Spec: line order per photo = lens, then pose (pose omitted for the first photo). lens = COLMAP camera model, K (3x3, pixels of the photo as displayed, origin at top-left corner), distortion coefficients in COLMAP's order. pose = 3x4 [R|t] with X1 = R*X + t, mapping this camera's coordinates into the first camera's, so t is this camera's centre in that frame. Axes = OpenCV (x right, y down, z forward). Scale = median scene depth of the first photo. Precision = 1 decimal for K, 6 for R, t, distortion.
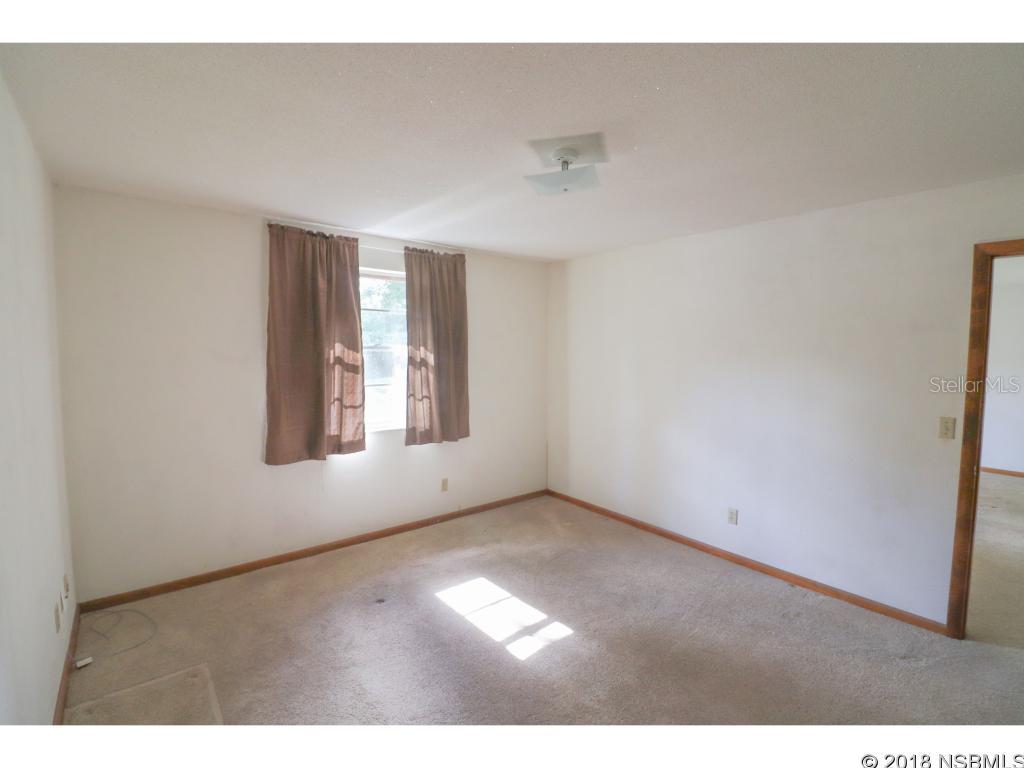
lens RADIAL K [[471.7, 0, 511.0], [0, 471.7, 379.4], [0, 0, 1]] dist [-0.000268, -0.009781]
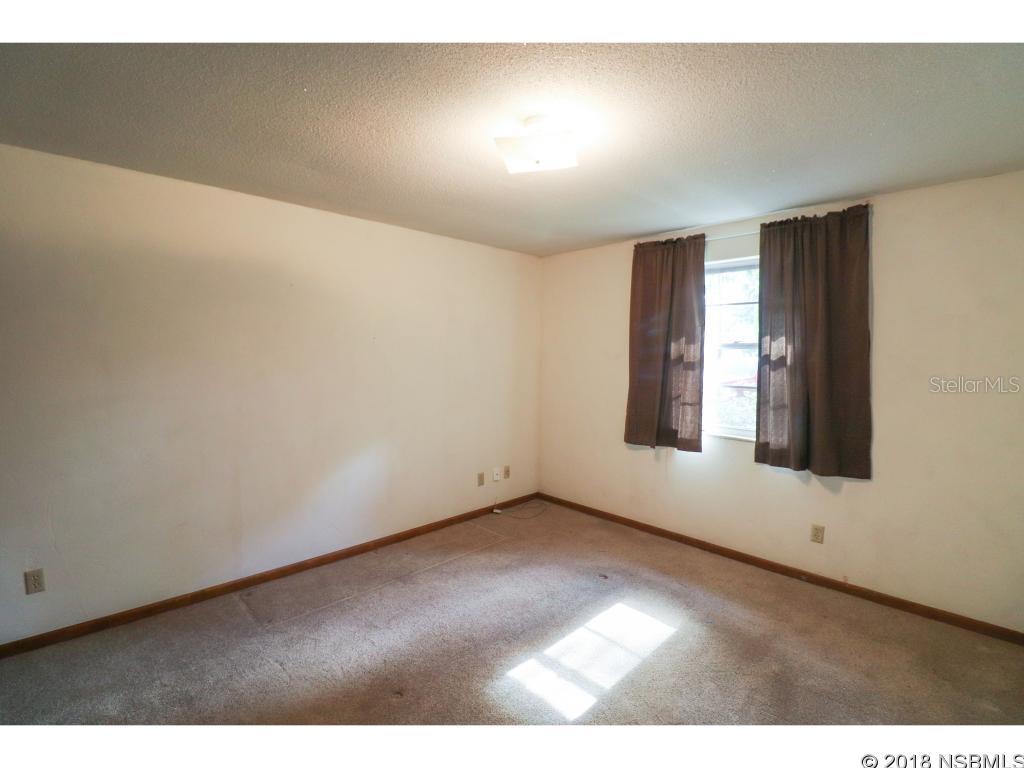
lens RADIAL K [[471.7, 0, 511.0], [0, 471.7, 379.4], [0, 0, 1]] dist [-0.000268, -0.009781]
pose [[0.084568, 0.054414, -0.994931, 0.583373], [-0.067247, 0.996543, 0.048787, -0.018392], [0.994146, 0.062780, 0.087935, 0.502838]]
